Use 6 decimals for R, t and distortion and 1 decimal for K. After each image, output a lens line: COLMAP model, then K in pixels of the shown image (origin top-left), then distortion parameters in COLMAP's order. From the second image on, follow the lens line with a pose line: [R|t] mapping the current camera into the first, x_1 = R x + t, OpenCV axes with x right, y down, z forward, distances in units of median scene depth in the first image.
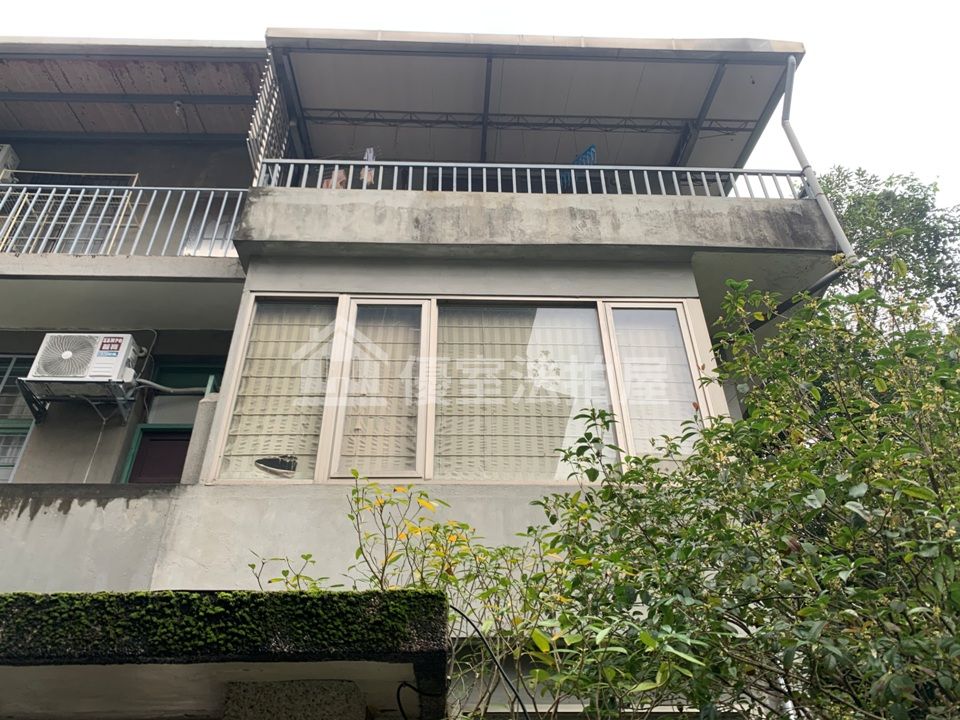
lens RADIAL K [[735.3, 0, 479.3], [0, 735.3, 347.7], [0, 0, 1]] dist [0.017553, -0.012122]
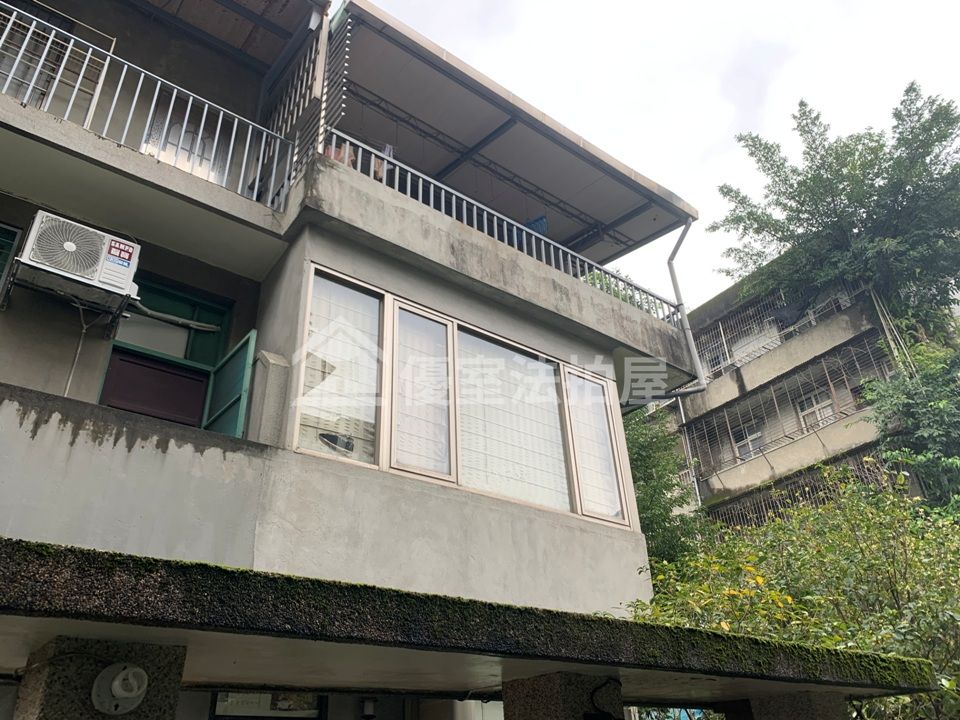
lens RADIAL K [[730.7, 0, 487.3], [0, 730.7, 358.8], [0, 0, 1]] dist [0.049792, -0.059229]
pose [[0.808902, 0.284419, 0.514572, -0.566775], [-0.321403, 0.946770, -0.018065, -0.007912], [-0.492319, -0.150772, 0.857257, -0.013276]]
